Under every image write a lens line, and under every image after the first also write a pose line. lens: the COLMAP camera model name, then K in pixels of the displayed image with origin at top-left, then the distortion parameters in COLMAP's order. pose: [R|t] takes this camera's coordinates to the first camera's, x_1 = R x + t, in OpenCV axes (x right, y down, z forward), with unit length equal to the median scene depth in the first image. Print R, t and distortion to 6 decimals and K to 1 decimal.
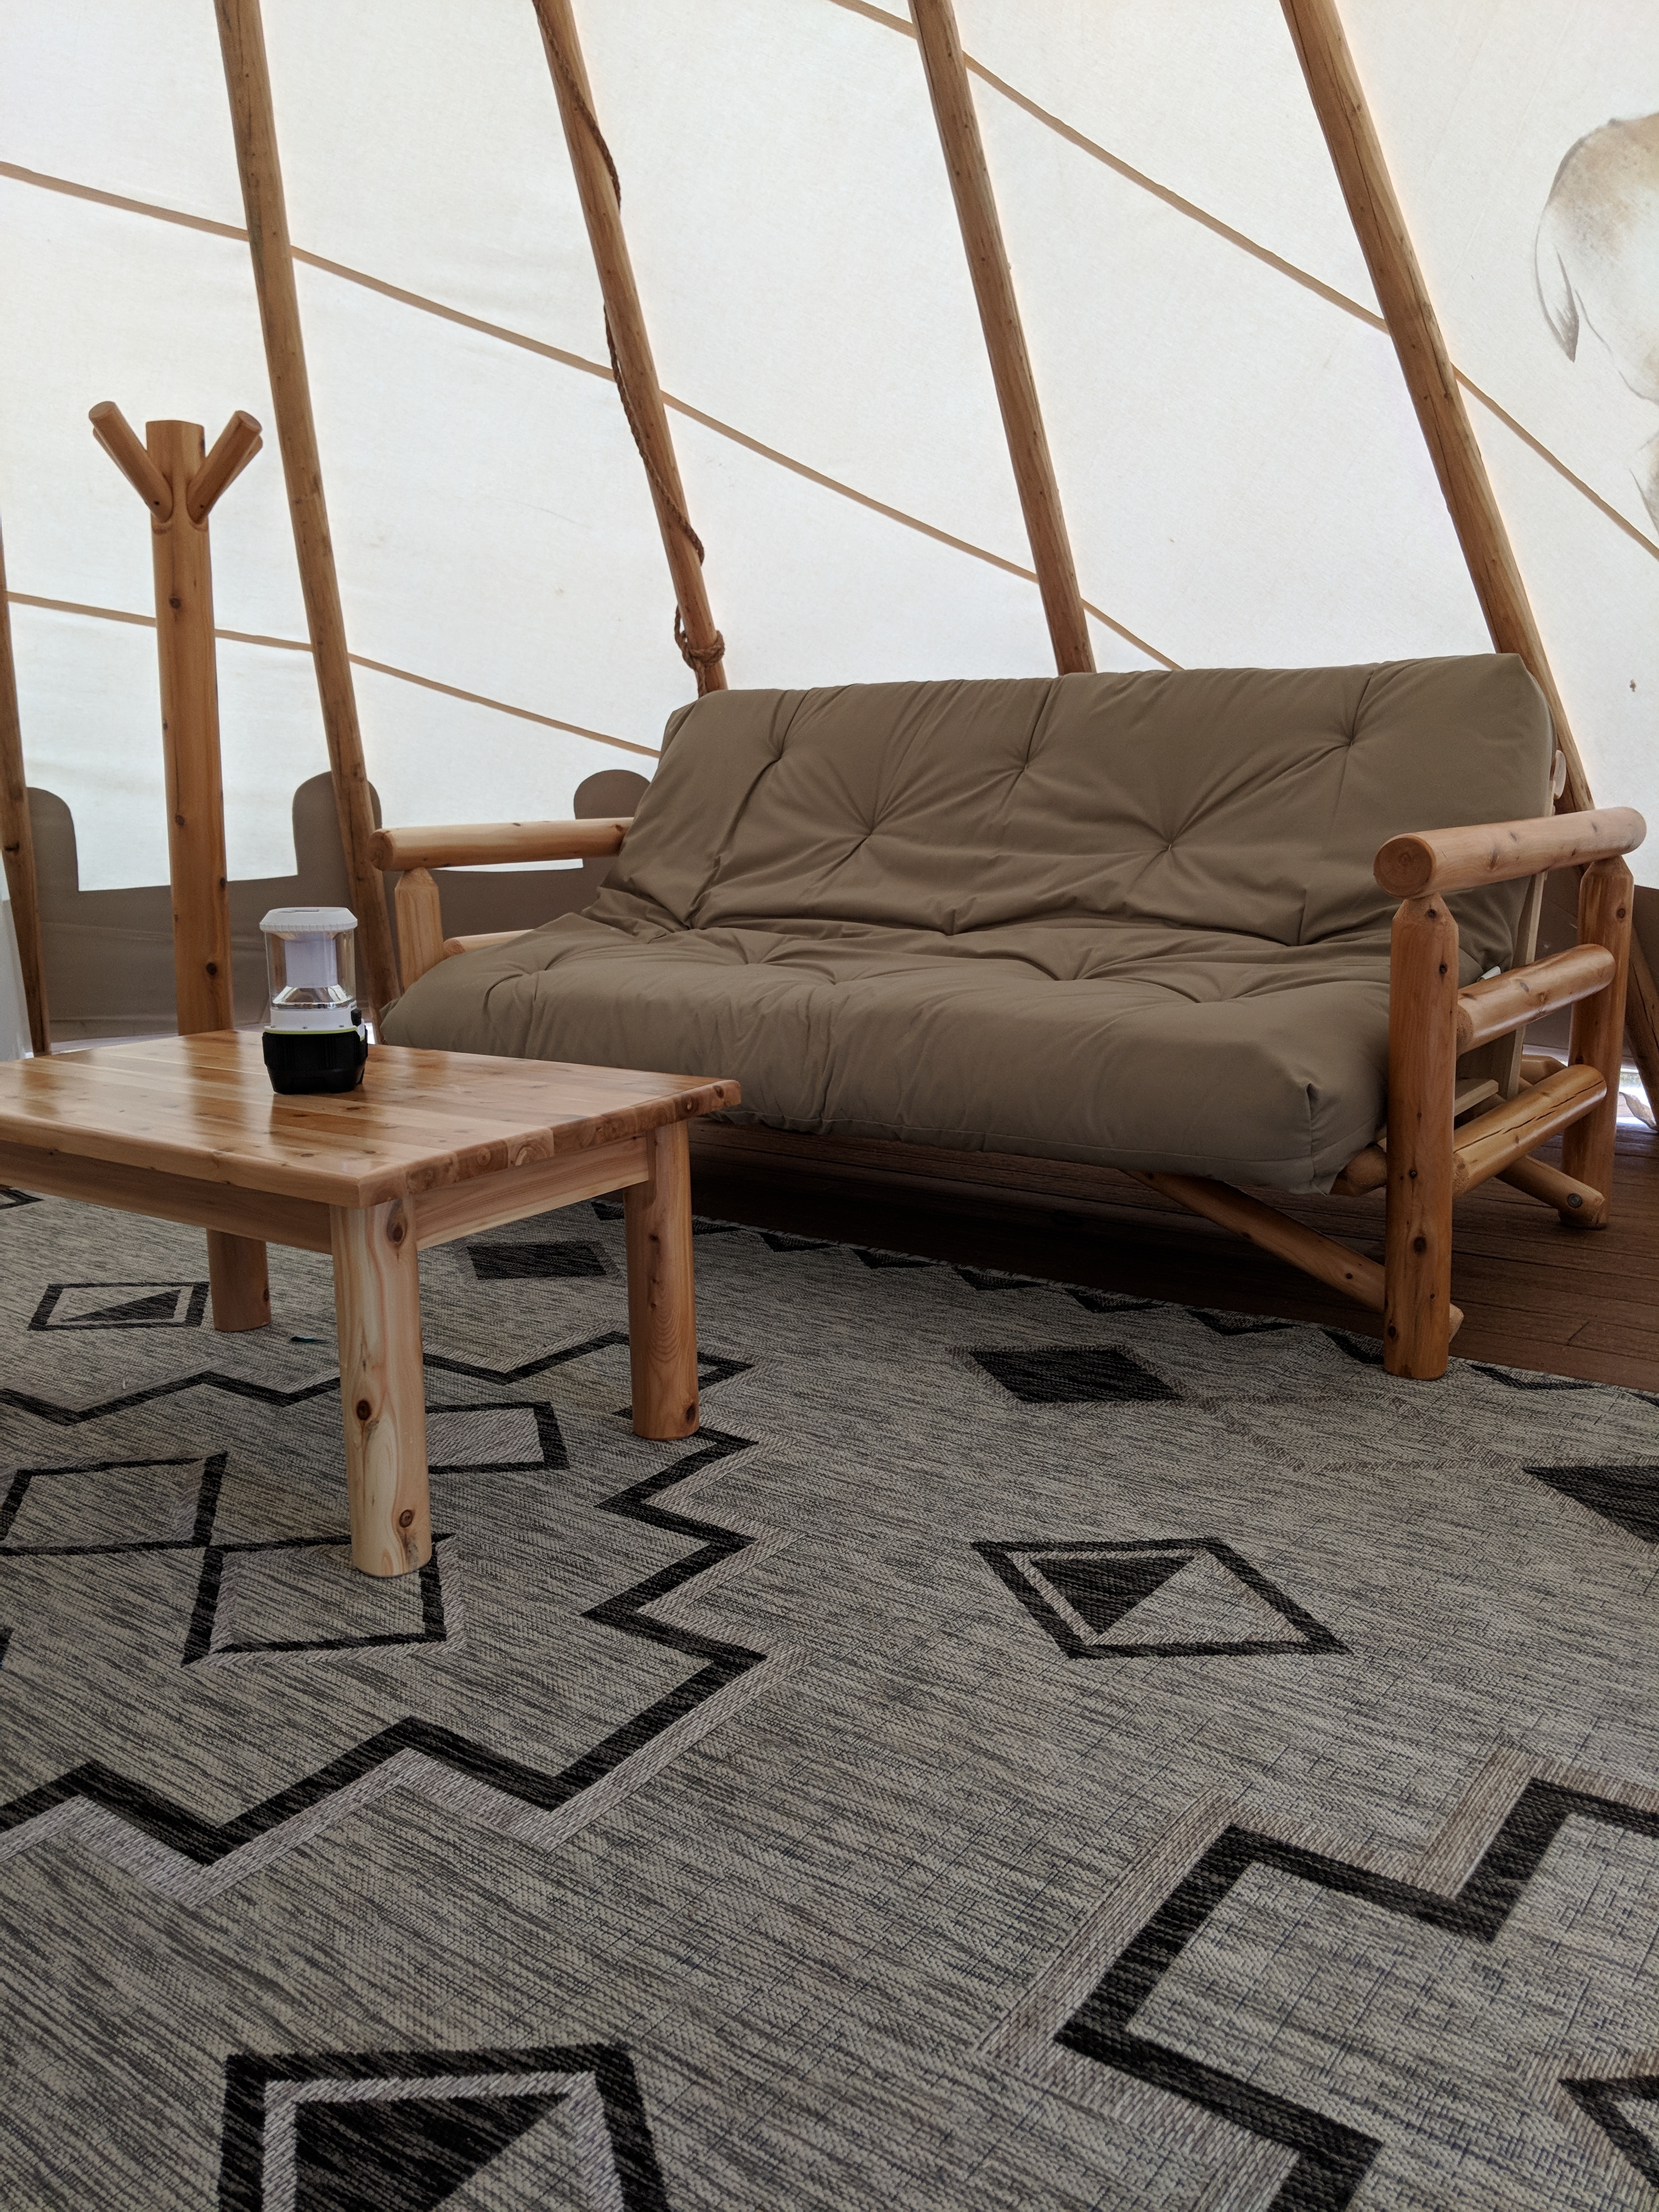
lens RADIAL K [[1724.2, 0, 860.2], [0, 1724.2, 1025.6], [0, 0, 1]] dist [0.011976, -0.048799]
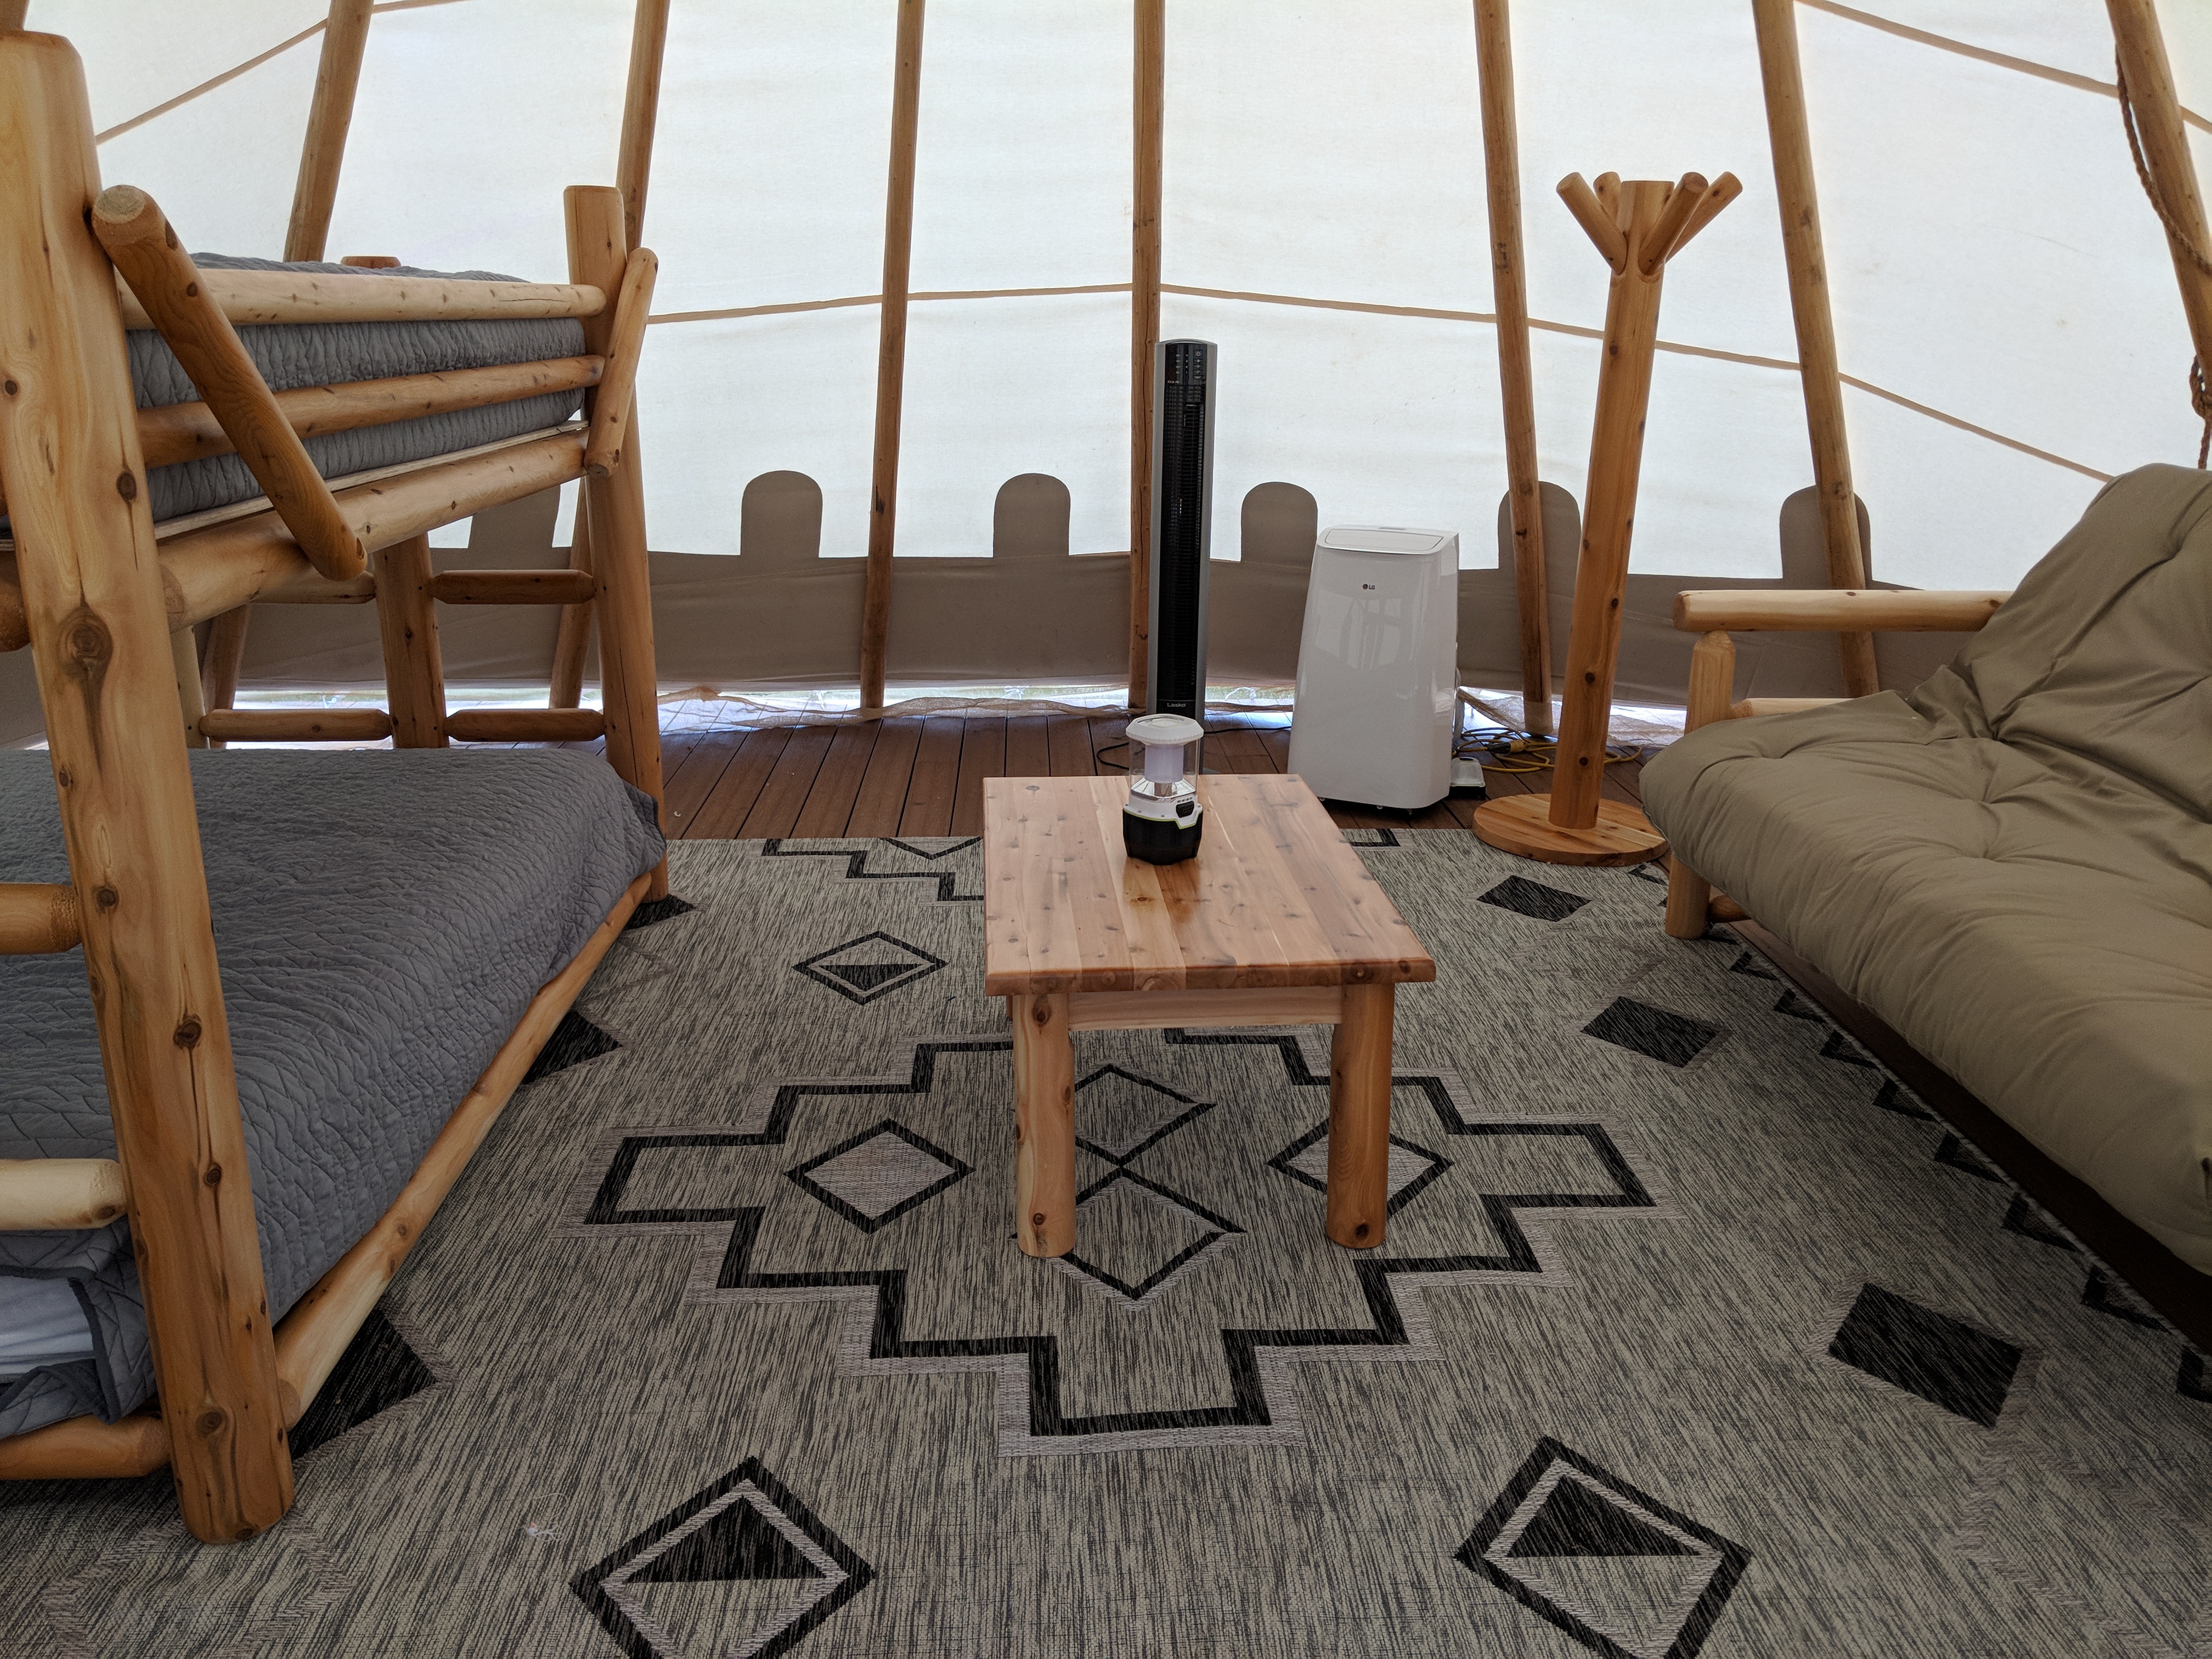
lens RADIAL K [[1764.9, 0, 1130.9], [0, 1764.9, 693.6], [0, 0, 1]] dist [0.049895, -0.076652]
pose [[0.645058, 0.185234, -0.741343, 0.771704], [-0.147510, 0.982111, 0.117041, -0.305449], [0.749761, 0.033857, 0.660842, 0.052338]]
